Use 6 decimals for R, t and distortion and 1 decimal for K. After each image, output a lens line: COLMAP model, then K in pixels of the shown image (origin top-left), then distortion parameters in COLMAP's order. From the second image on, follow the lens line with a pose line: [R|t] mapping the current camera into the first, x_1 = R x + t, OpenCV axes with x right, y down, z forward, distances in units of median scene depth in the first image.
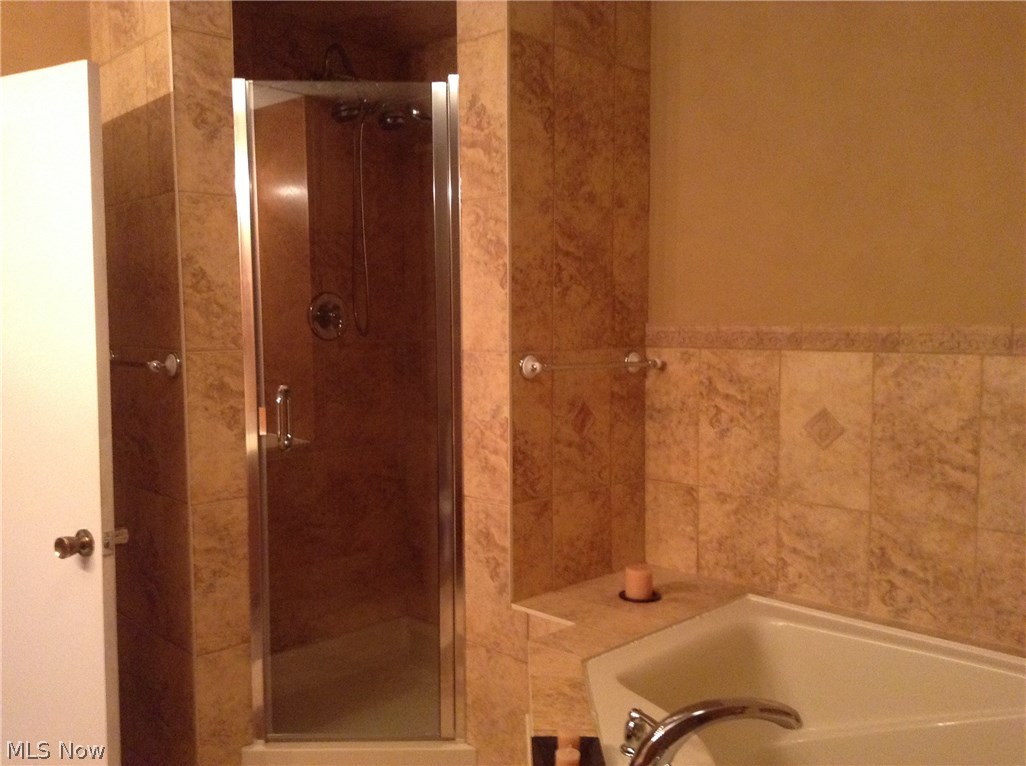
lens RADIAL K [[941.2, 0, 513.0], [0, 941.2, 383.0], [0, 0, 1]] dist [0.111819, -0.201834]
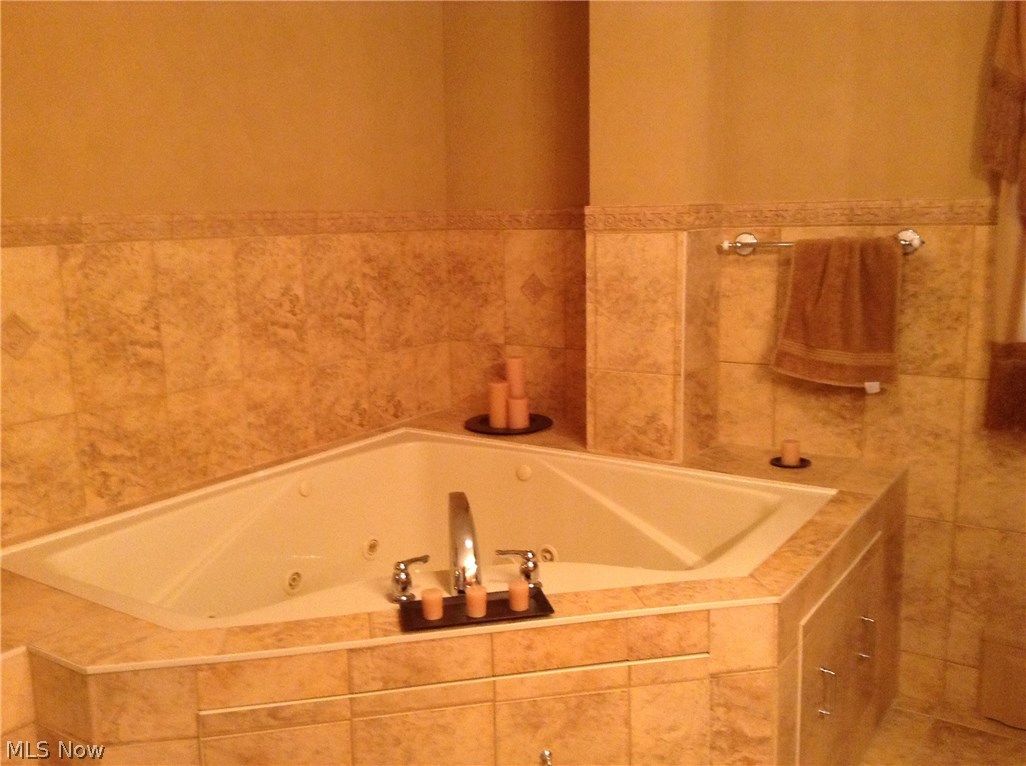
lens RADIAL K [[941.2, 0, 513.0], [0, 941.2, 383.0], [0, 0, 1]] dist [0.111819, -0.201834]
pose [[-0.187986, -0.173367, 0.966750, -0.655438], [0.086570, 0.977543, 0.192136, -0.041584], [-0.978349, 0.119811, -0.168756, 0.748643]]
